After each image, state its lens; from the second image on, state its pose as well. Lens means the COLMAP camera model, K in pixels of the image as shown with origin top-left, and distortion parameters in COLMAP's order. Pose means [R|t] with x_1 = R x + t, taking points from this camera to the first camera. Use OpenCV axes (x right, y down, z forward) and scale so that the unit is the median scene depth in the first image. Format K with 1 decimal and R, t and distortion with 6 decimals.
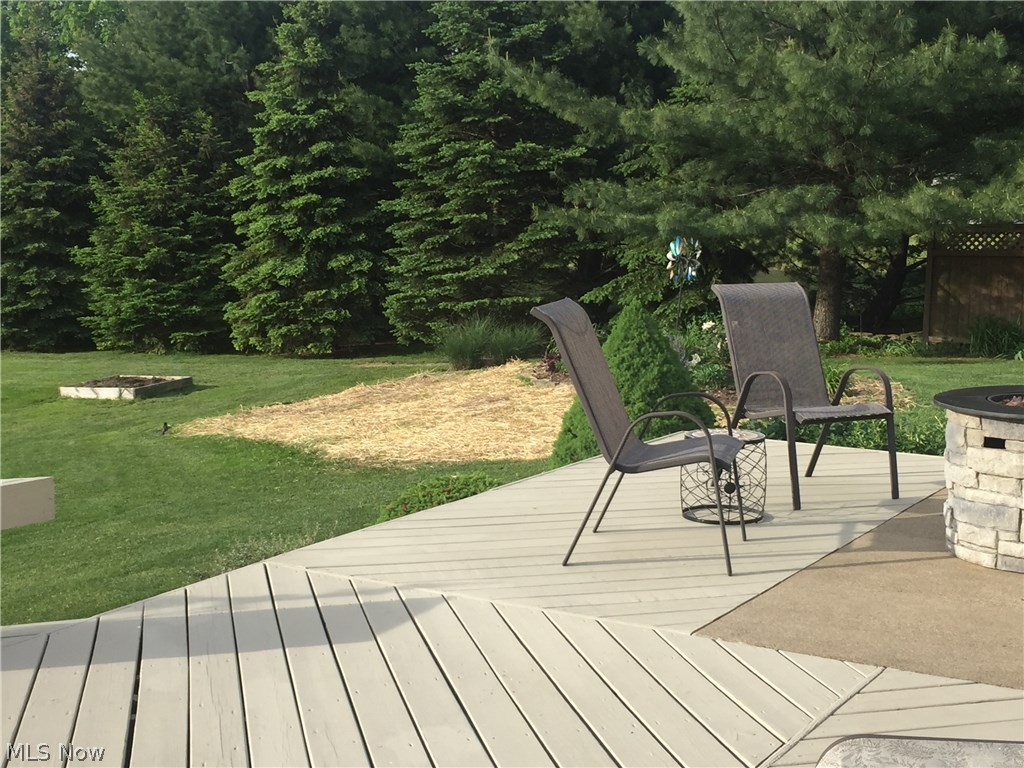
lens RADIAL K [[1418.0, 0, 514.6], [0, 1418.0, 383.6], [0, 0, 1]] dist [0.035317, 0.000000]
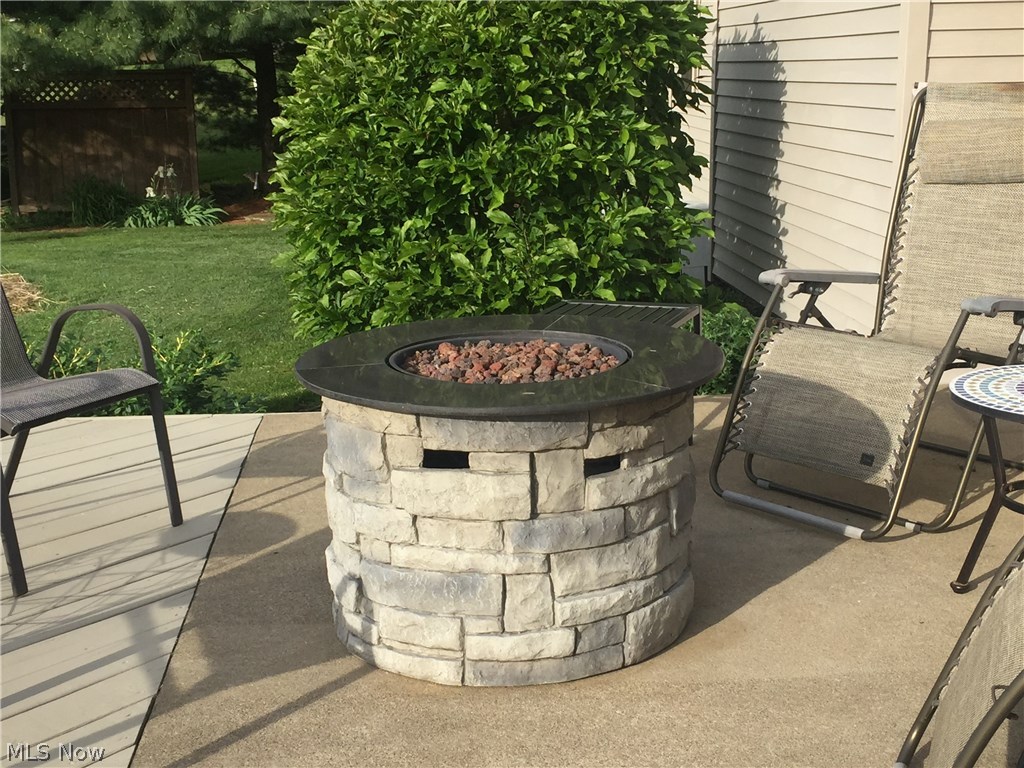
lens RADIAL K [[1418.0, 0, 514.8], [0, 1418.0, 374.2], [0, 0, 1]] dist [0.035317, 0.000000]
pose [[0.797108, -0.135251, 0.588495, 0.050248], [0.079217, 0.989592, 0.120135, -0.048549], [-0.598618, -0.049142, 0.799526, 0.542875]]
